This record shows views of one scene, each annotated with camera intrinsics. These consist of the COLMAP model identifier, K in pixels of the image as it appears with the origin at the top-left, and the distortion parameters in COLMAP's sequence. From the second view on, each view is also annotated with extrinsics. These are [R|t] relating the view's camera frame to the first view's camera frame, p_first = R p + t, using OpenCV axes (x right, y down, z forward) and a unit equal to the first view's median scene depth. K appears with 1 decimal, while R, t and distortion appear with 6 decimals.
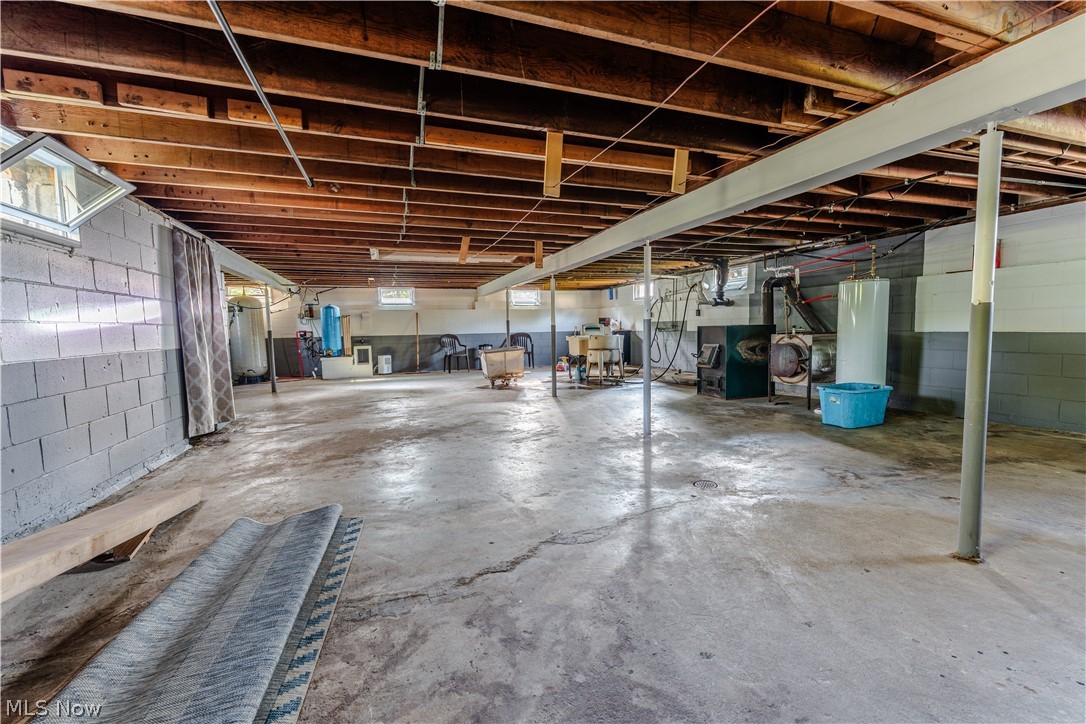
lens RADIAL K [[438.3, 0, 546.4], [0, 438.3, 361.0], [0, 0, 1]] dist [0.001285, 0.000199]
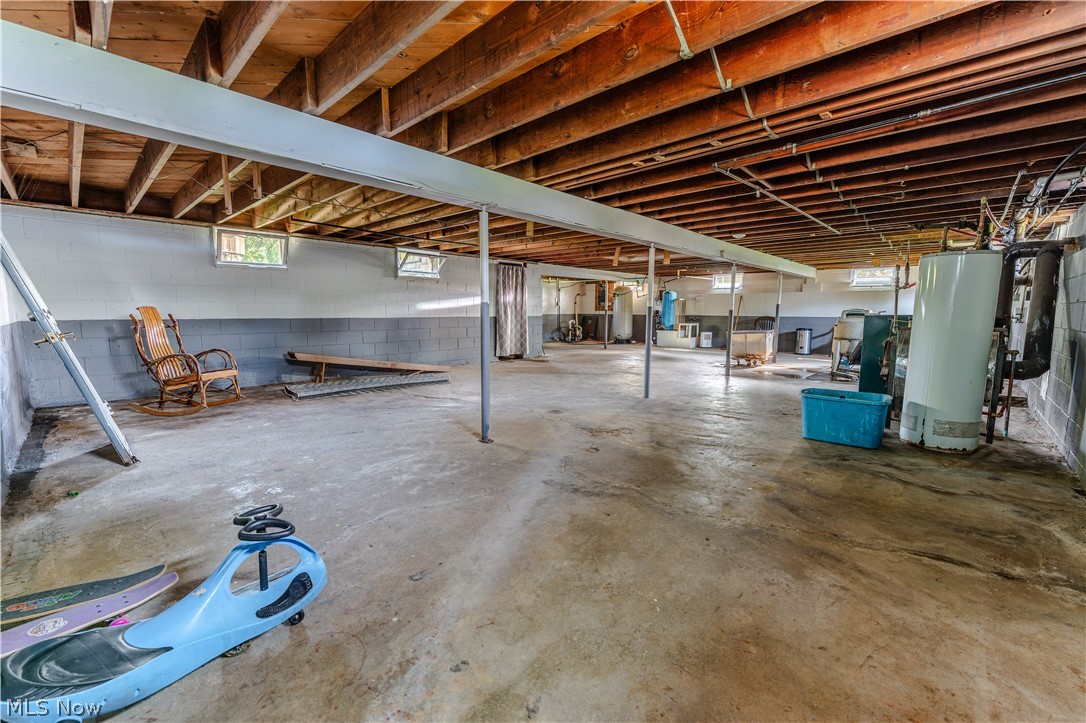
lens RADIAL K [[438.3, 0, 546.4], [0, 438.3, 360.5], [0, 0, 1]] dist [0.001285, 0.000199]
pose [[0.461358, 0.121752, -0.878820, 0.655539], [-0.080220, 0.992206, 0.095348, -0.019778], [0.883580, 0.026509, 0.467530, 0.084639]]
